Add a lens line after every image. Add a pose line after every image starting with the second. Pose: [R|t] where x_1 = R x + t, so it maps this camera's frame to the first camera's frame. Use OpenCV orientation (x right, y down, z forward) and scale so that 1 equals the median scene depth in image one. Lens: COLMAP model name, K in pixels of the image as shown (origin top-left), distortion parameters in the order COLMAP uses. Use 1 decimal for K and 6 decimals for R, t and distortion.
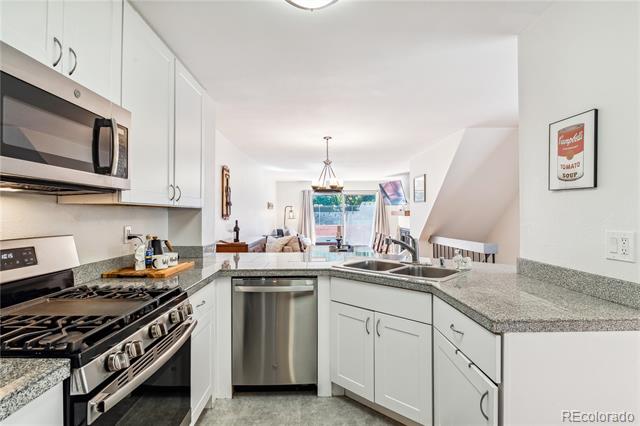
lens RADIAL K [[320.0, 0, 322.5], [0, 320.0, 208.4], [0, 0, 1]] dist [-0.006237, -0.003283]
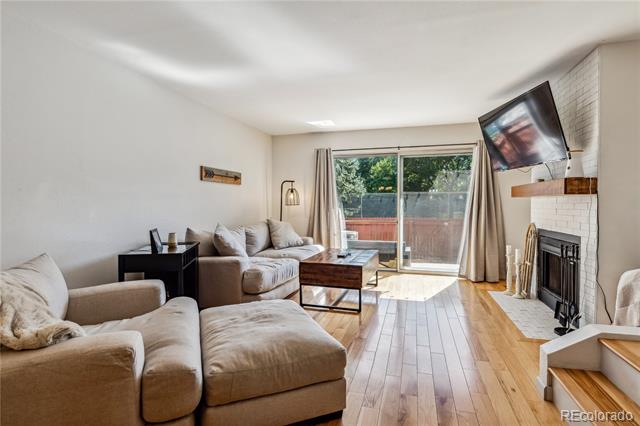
lens RADIAL K [[320.0, 0, 322.4], [0, 320.0, 210.2], [0, 0, 1]] dist [-0.006237, -0.003283]
pose [[0.953233, 0.008875, -0.302105, 0.285837], [0.000958, 0.999475, 0.032385, 0.064410], [0.302234, -0.031160, 0.952724, 1.423725]]
